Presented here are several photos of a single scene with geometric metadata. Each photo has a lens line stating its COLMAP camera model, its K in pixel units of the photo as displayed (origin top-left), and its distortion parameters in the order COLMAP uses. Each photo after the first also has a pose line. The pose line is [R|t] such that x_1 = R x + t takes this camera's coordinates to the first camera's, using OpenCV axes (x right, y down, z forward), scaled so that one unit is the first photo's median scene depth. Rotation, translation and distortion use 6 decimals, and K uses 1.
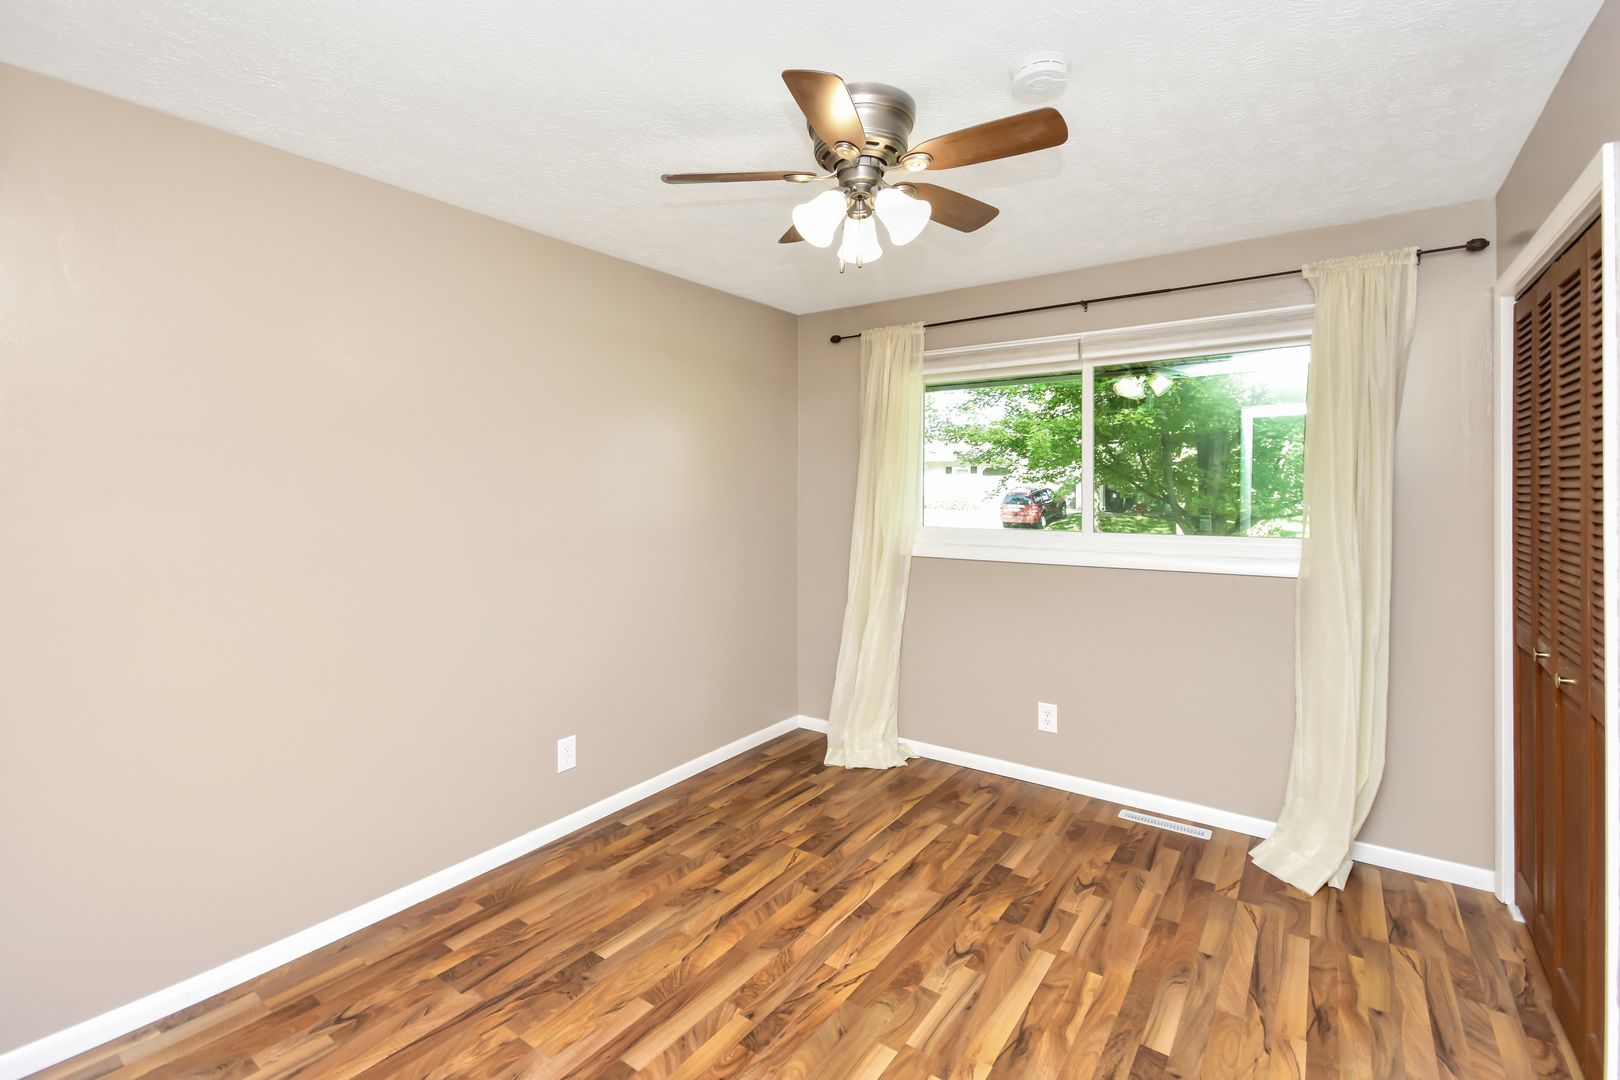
lens RADIAL K [[725.2, 0, 796.4], [0, 725.2, 477.6], [0, 0, 1]] dist [0.009210, -0.011671]
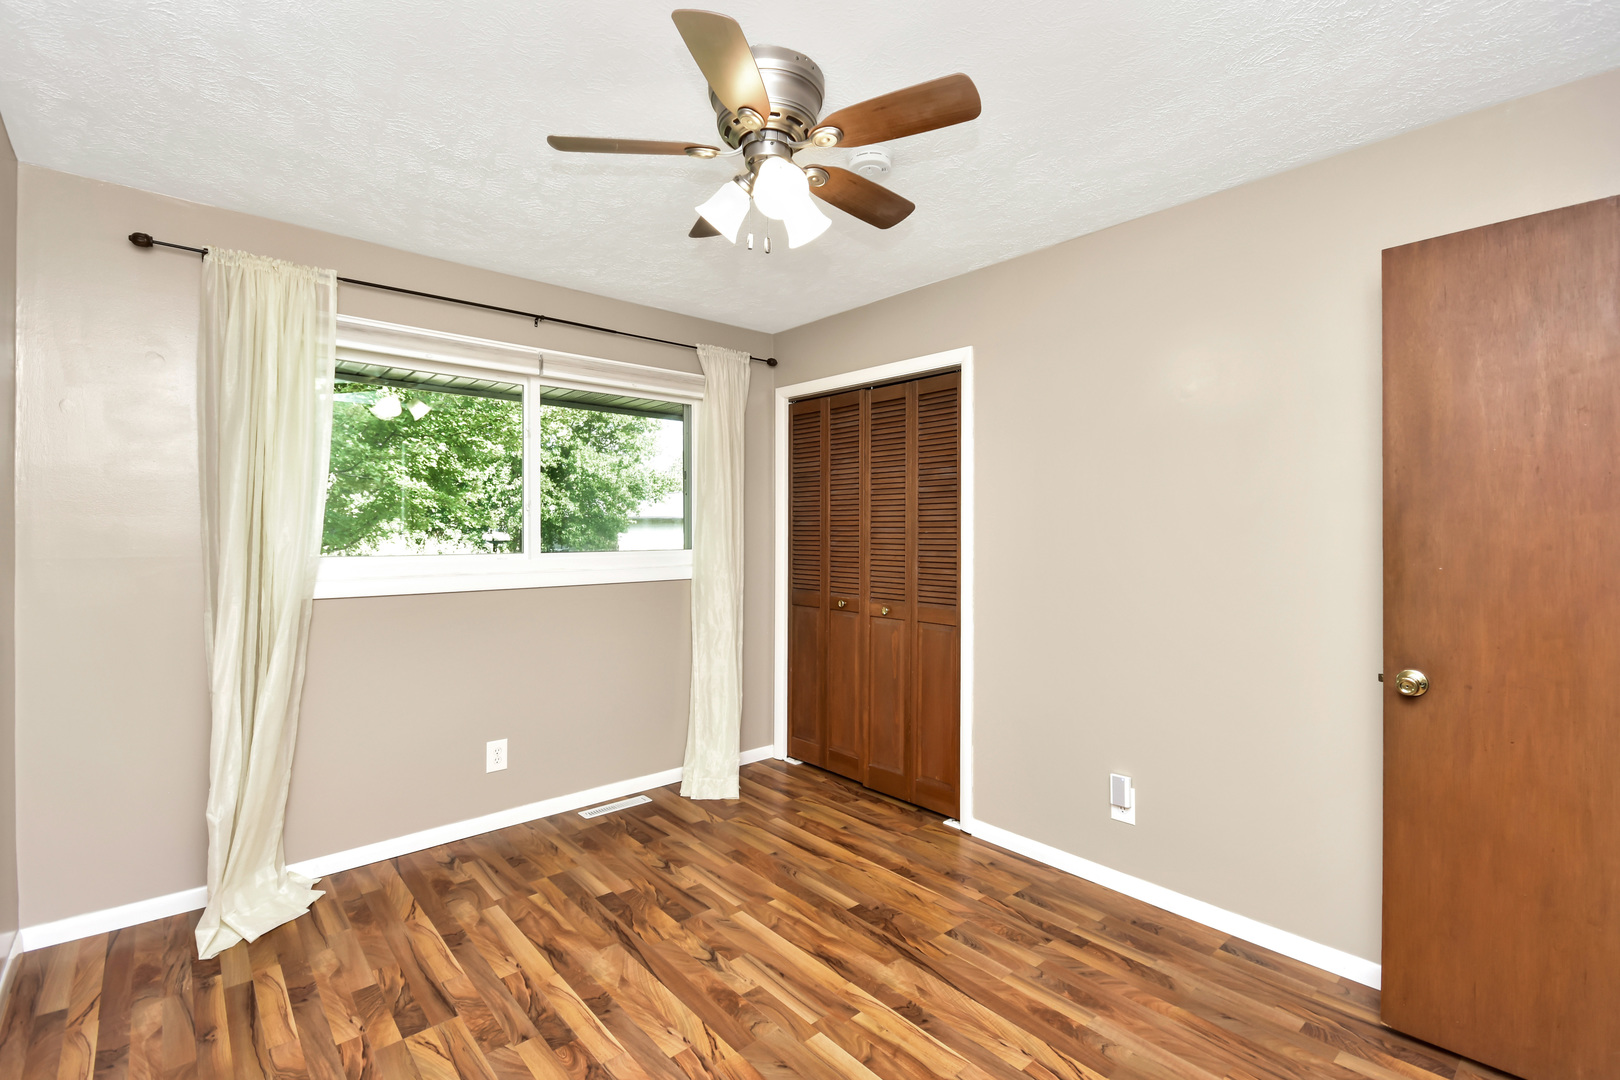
lens RADIAL K [[717.1, 0, 802.8], [0, 717.1, 532.4], [0, 0, 1]] dist [0.006995, -0.010499]
pose [[0.222644, -0.003973, 0.974892, -0.559295], [-0.013348, 0.999886, 0.007123, 0.043674], [-0.974808, -0.014598, 0.222566, 0.519257]]
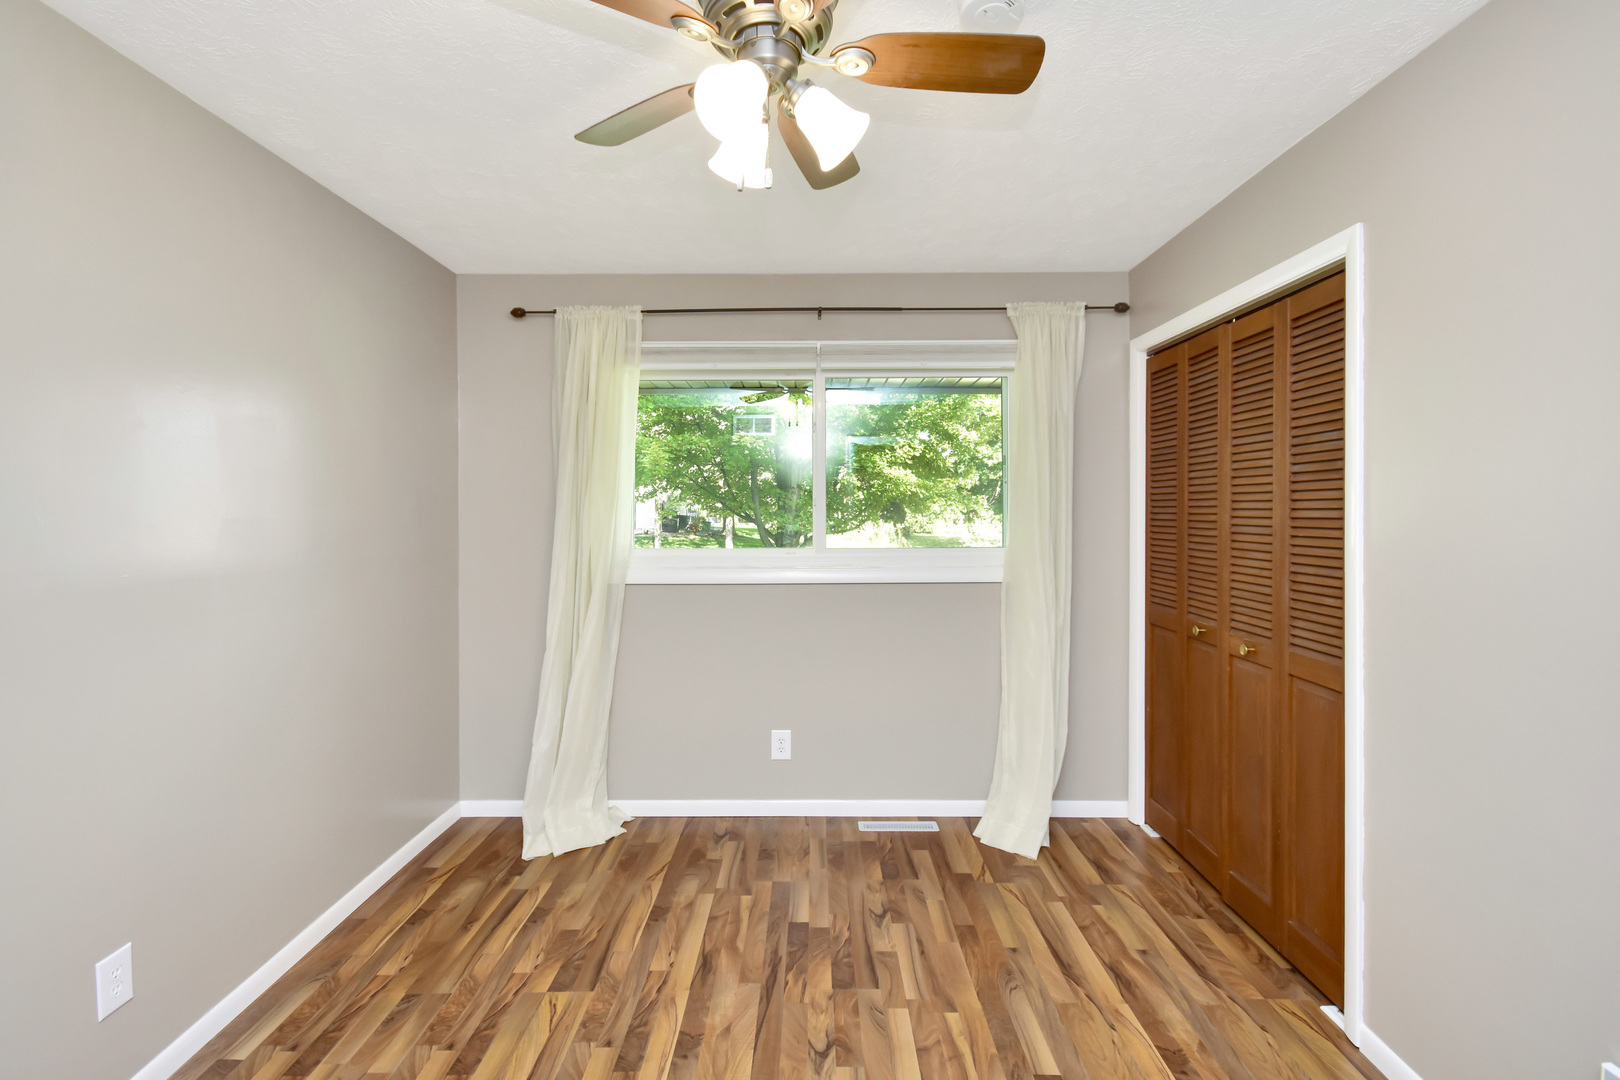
lens RADIAL K [[719.9, 0, 809.1], [0, 719.9, 514.1], [0, 0, 1]] dist [0.004976, -0.000314]
pose [[0.813225, -0.006542, 0.581912, -0.209836], [-0.004690, 0.999831, 0.017795, 0.015280], [-0.581930, -0.017200, 0.813057, 0.268084]]
